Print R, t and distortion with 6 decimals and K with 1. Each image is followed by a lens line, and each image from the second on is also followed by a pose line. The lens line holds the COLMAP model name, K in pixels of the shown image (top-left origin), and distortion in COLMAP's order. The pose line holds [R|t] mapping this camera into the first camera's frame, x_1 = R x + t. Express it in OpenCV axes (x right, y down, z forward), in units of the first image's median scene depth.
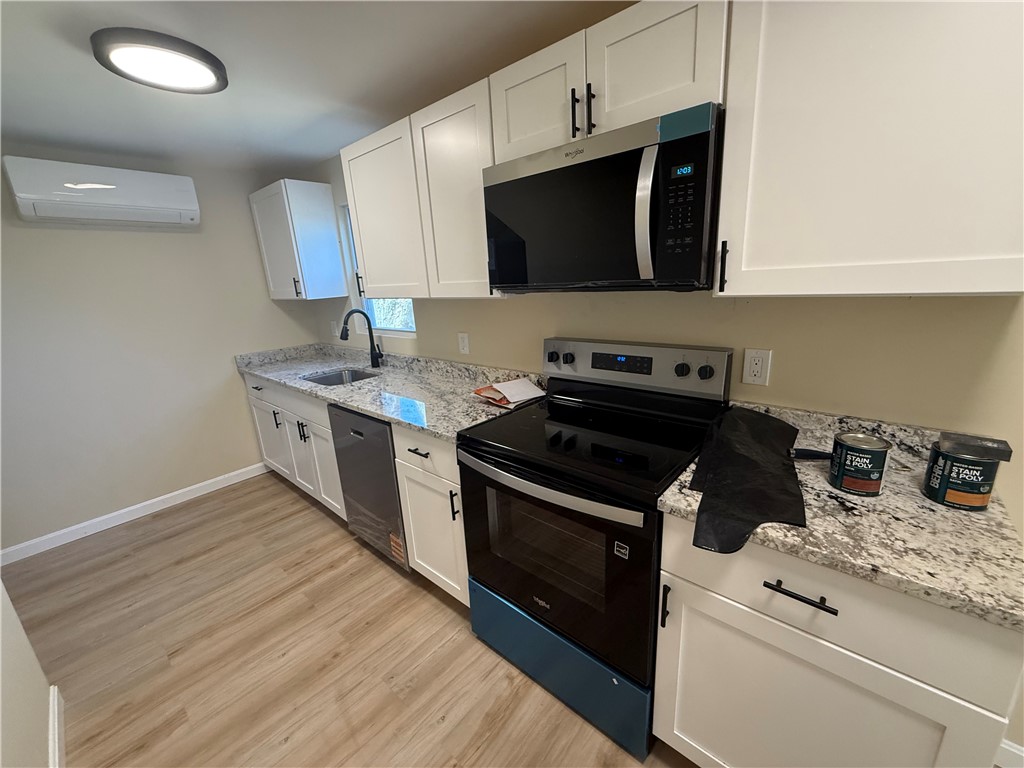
lens RADIAL K [[410.6, 0, 513.9], [0, 410.6, 384.6], [0, 0, 1]] dist [0.001552, -0.000042]
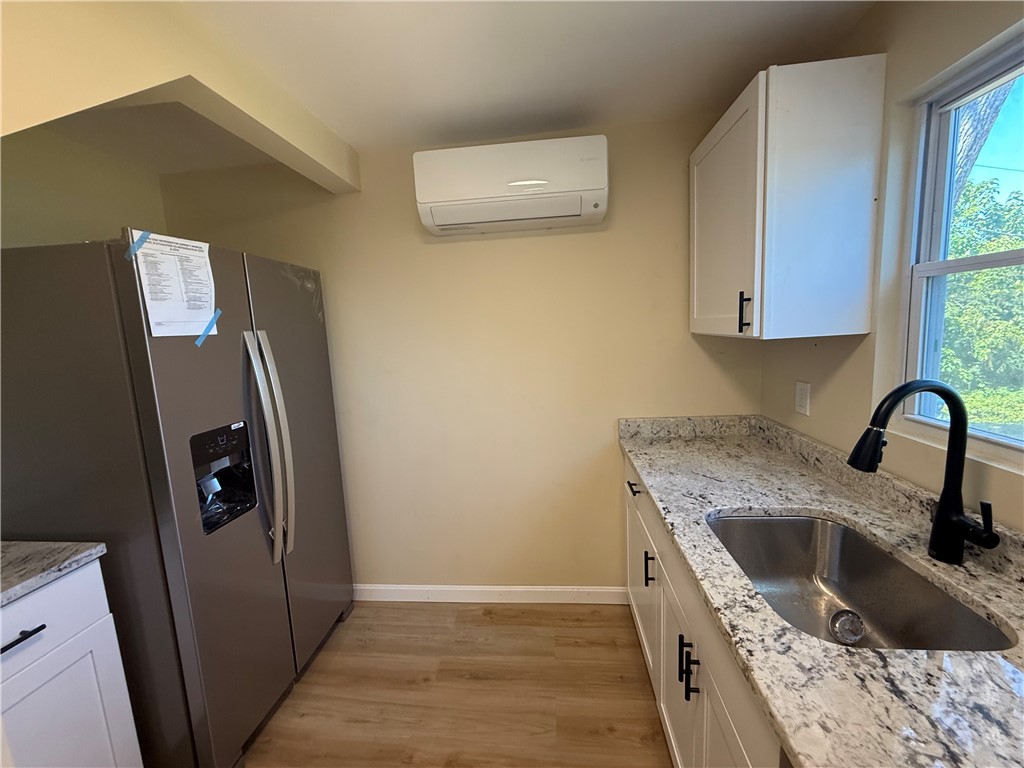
lens RADIAL K [[410.6, 0, 513.9], [0, 410.6, 384.6], [0, 0, 1]] dist [0.001552, -0.000042]
pose [[0.580151, 0.139254, -0.802517, -0.298784], [-0.190385, 0.981167, 0.032623, -0.123936], [0.791946, 0.133861, 0.595737, 0.536589]]
